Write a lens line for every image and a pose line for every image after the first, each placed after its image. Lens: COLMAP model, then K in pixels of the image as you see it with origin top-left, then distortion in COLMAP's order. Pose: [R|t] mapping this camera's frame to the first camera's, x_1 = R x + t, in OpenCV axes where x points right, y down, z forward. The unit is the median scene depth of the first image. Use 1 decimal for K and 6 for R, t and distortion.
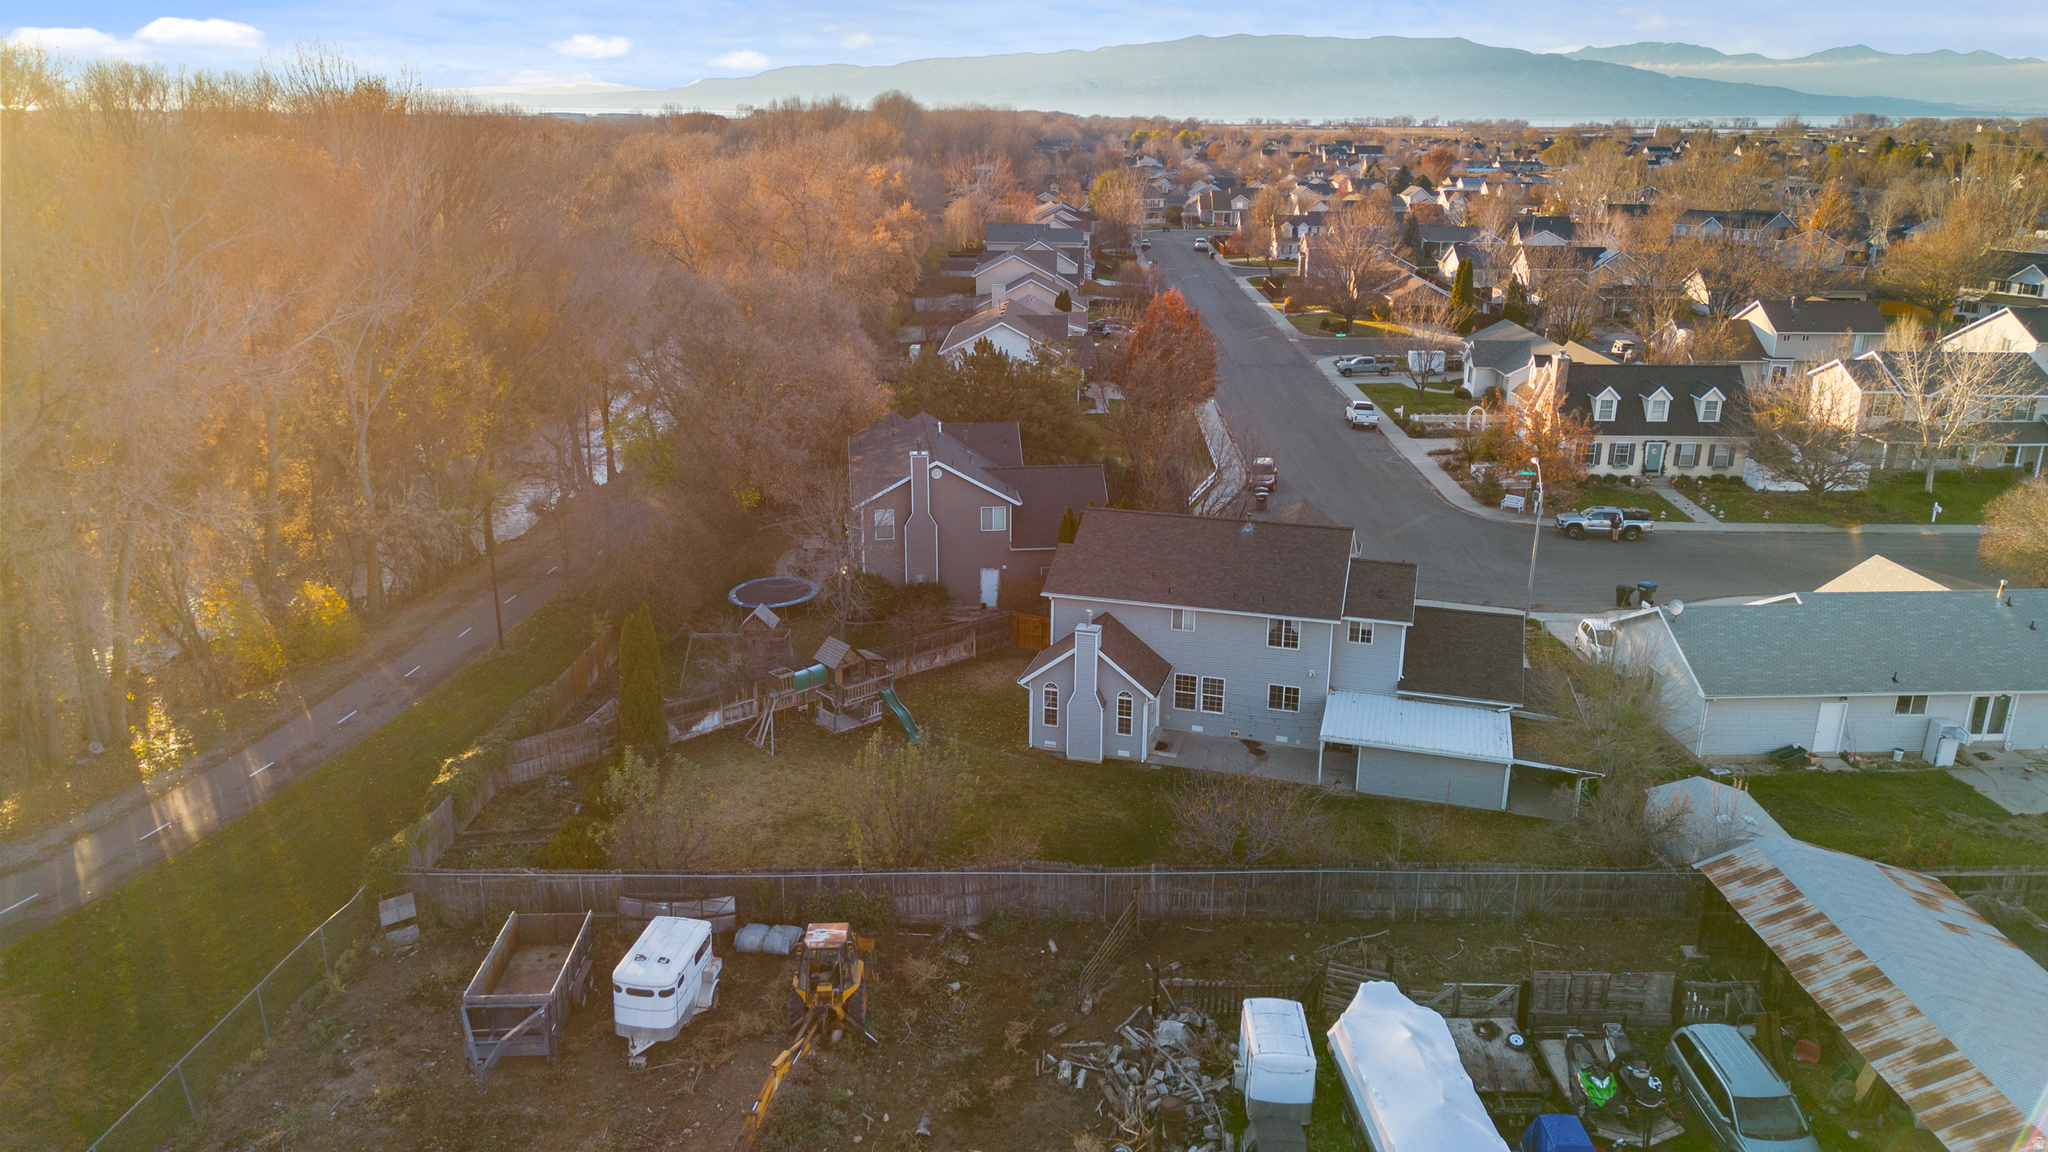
lens RADIAL K [[1437.5, 0, 1019.7], [0, 1437.5, 577.3], [0, 0, 1]] dist [0.088874, -0.077326]
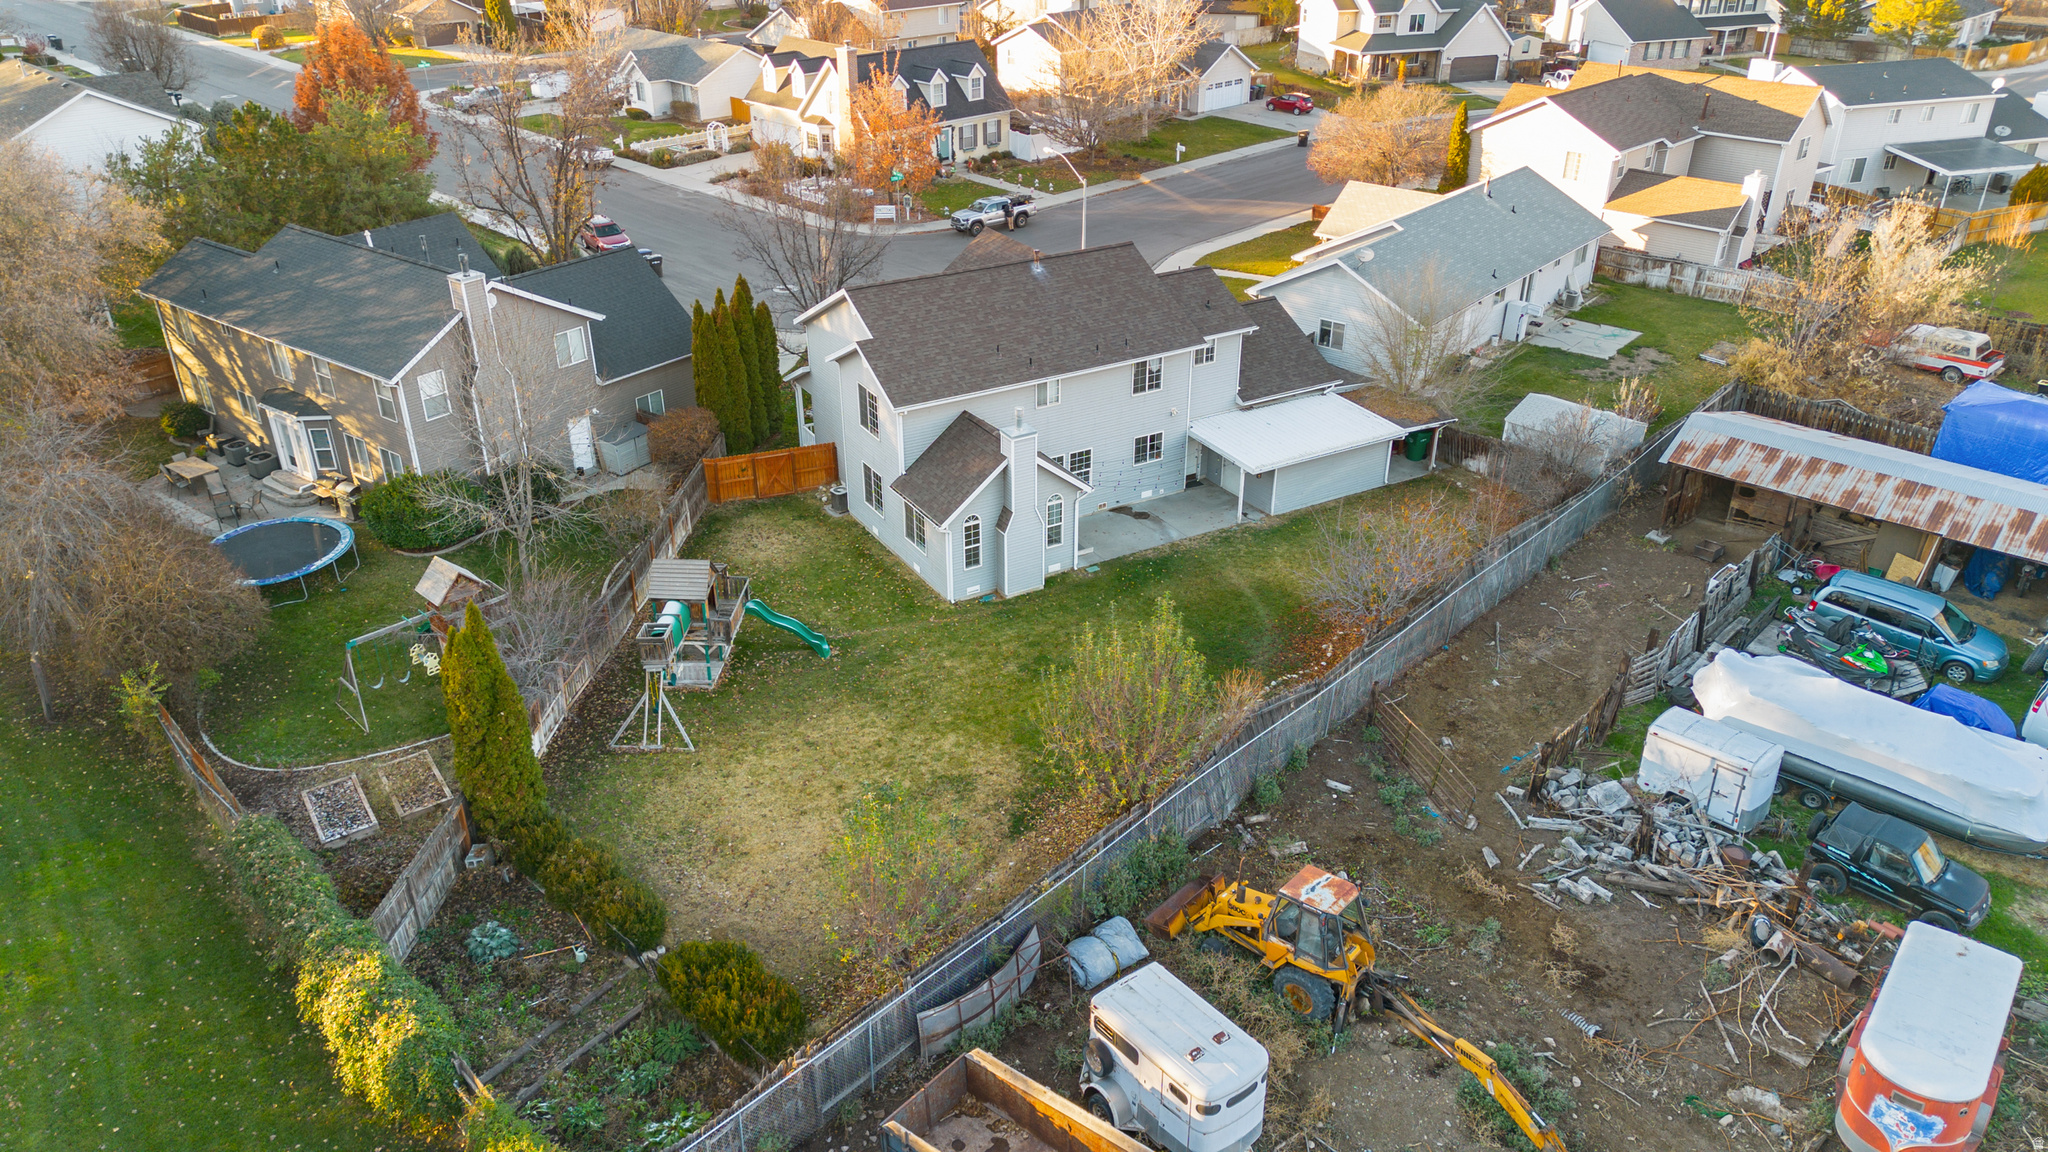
lens RADIAL K [[1437.5, 0, 1019.7], [0, 1437.5, 577.3], [0, 0, 1]] dist [0.088874, -0.077326]
pose [[0.691584, -0.346933, 0.633521, -0.461899], [0.230665, 0.937248, 0.261456, -0.091869], [-0.684474, -0.034688, 0.728211, 0.410171]]
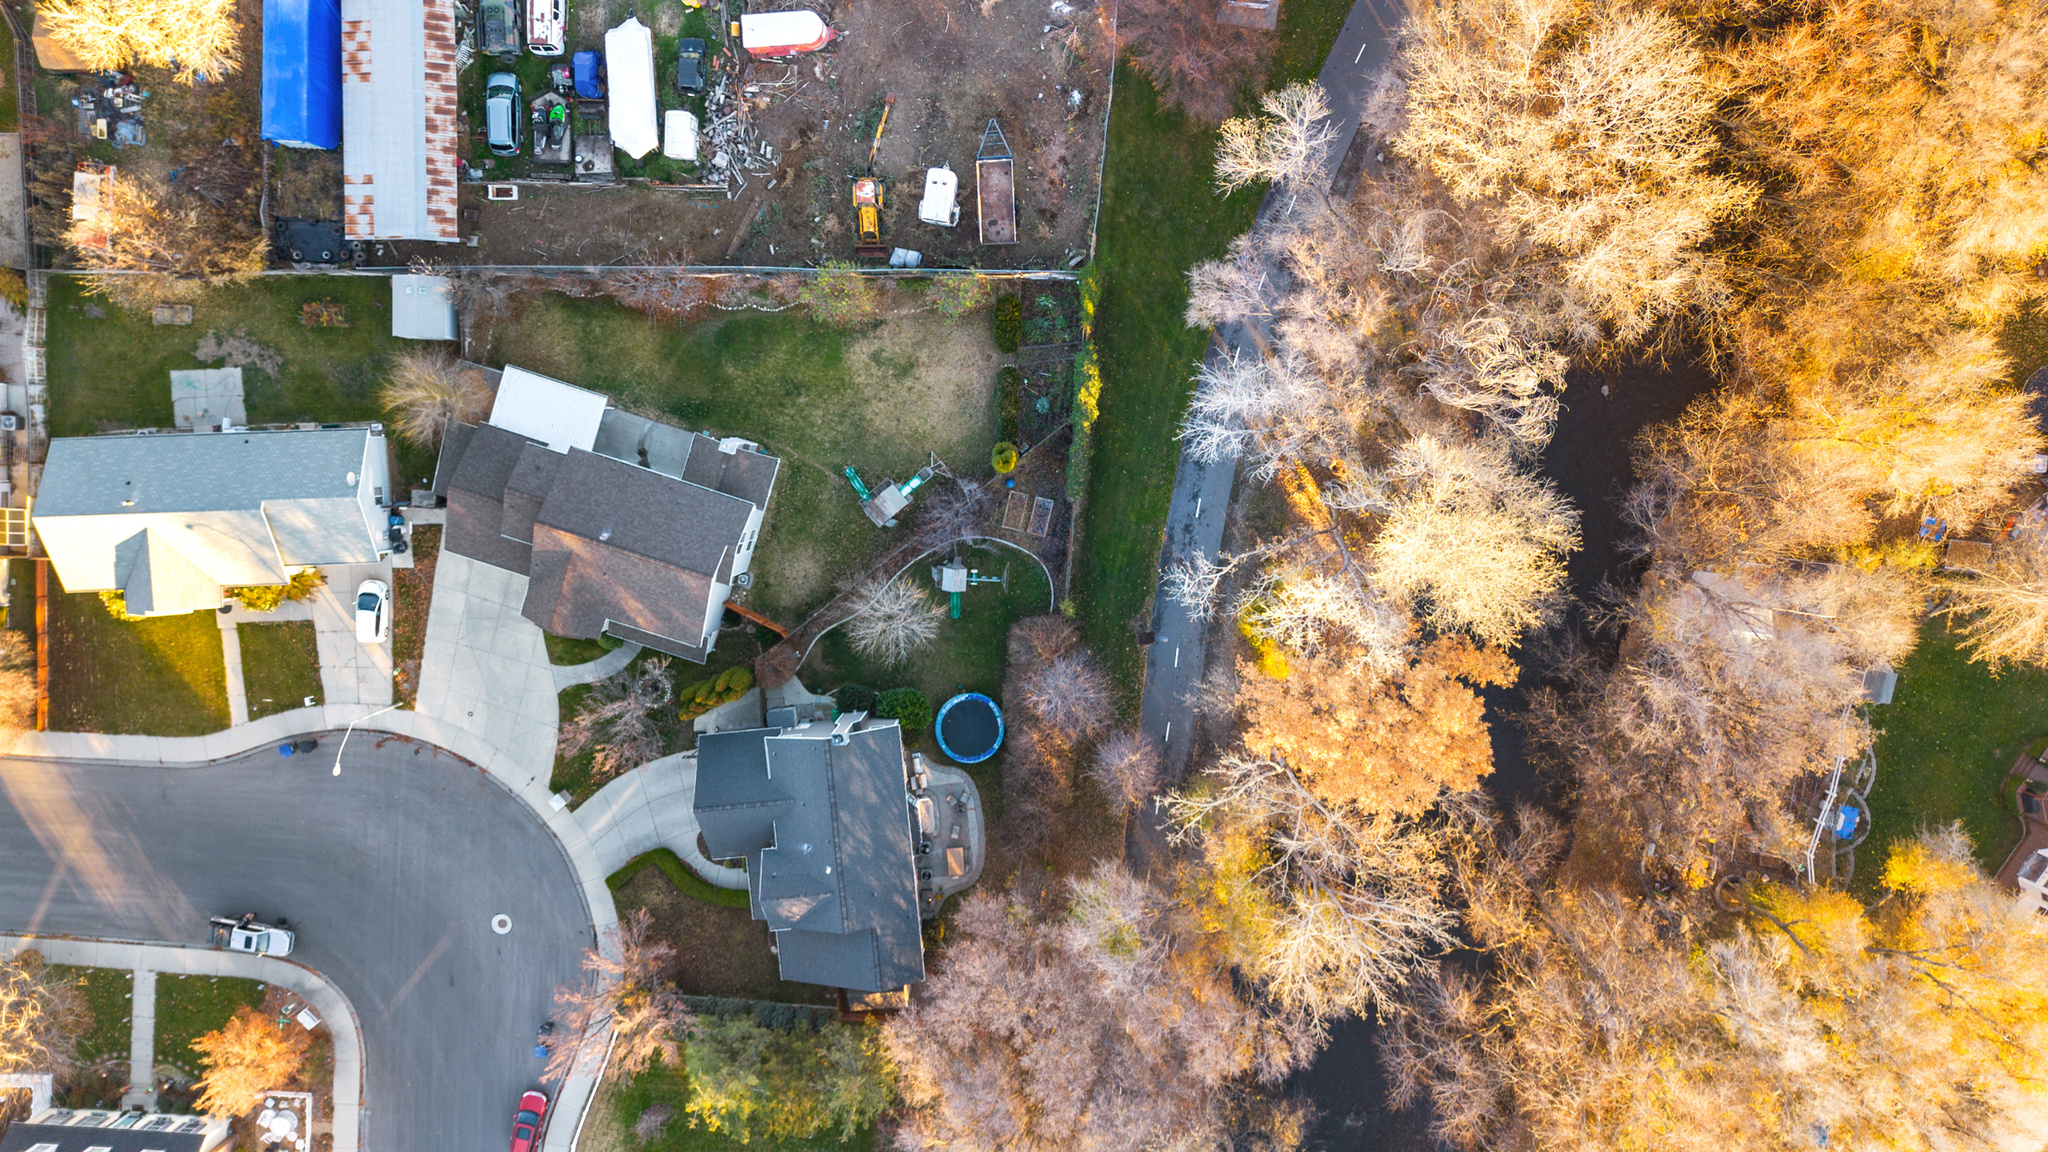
lens RADIAL K [[1437.5, 0, 1019.7], [0, 1437.5, 577.3], [0, 0, 1]] dist [0.088874, -0.077326]
pose [[-0.999499, -0.026095, 0.017908, -0.307117], [0.026675, -0.390108, 0.920383, -1.473974], [-0.017031, 0.920399, 0.390609, 0.474493]]
